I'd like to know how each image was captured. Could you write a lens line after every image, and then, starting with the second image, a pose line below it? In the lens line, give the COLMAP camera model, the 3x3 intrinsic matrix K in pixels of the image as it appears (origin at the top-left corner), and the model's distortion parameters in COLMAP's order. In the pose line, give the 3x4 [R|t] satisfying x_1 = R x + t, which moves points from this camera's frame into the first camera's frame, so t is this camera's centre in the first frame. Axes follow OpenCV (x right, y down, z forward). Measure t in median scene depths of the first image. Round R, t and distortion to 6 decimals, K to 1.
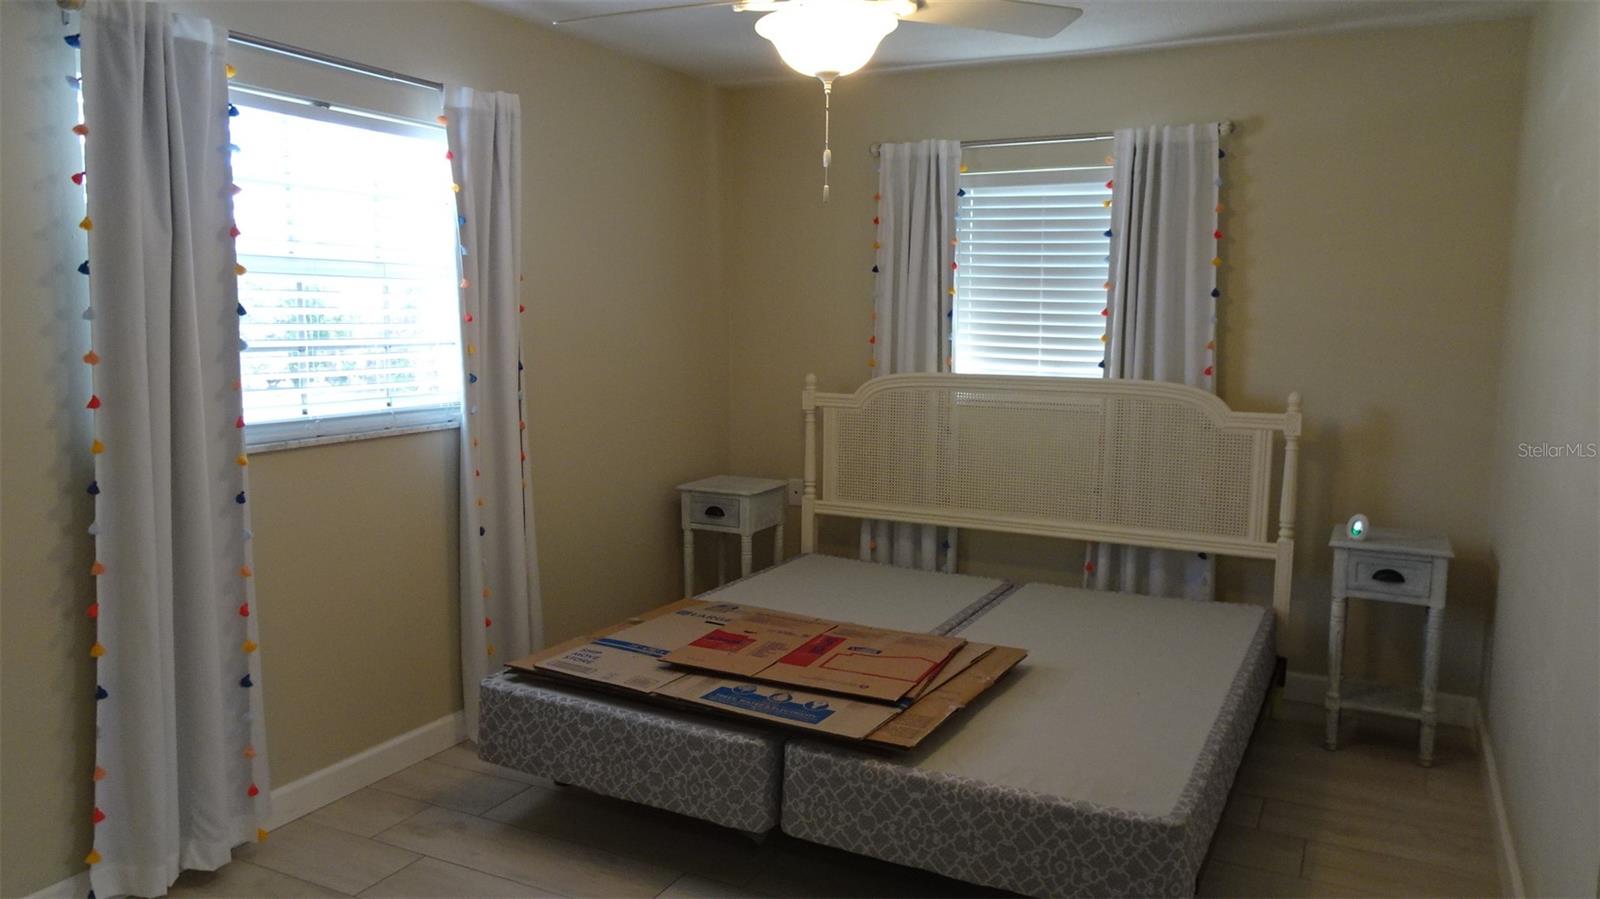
lens RADIAL K [[1161.6, 0, 807.3], [0, 1161.6, 443.9], [0, 0, 1]] dist [-0.009682, -0.002168]
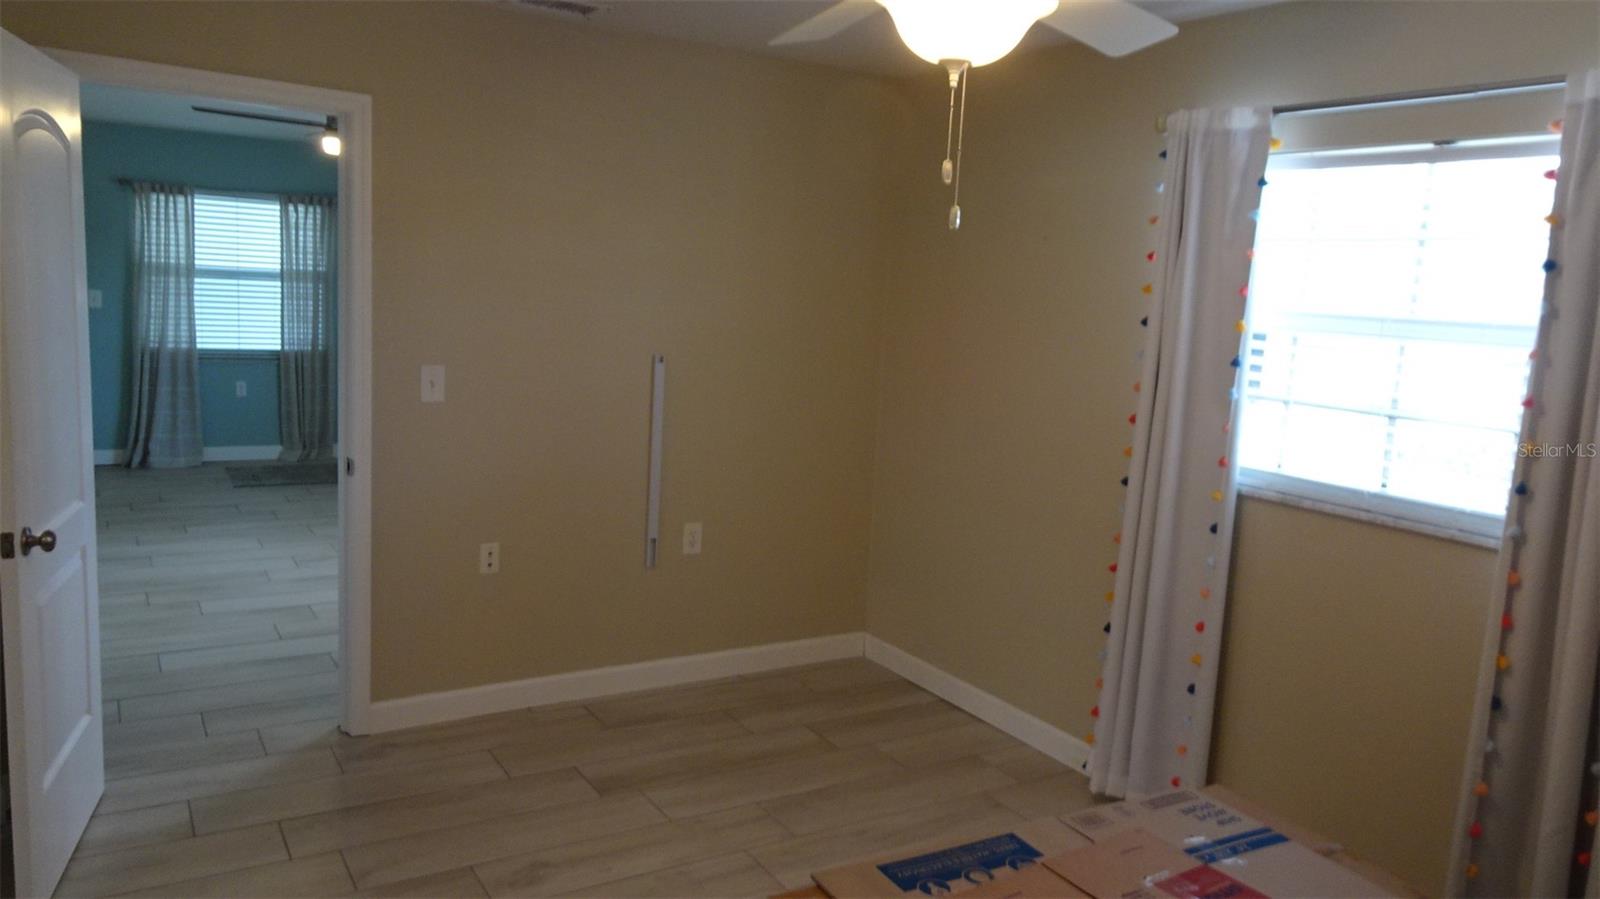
lens RADIAL K [[1161.6, 0, 807.6], [0, 1161.6, 451.1], [0, 0, 1]] dist [-0.009682, -0.002168]
pose [[-0.516201, 0.067765, -0.853782, 0.579759], [-0.178500, 0.966462, 0.184630, -0.142597], [0.837660, 0.247707, -0.486793, 1.080165]]
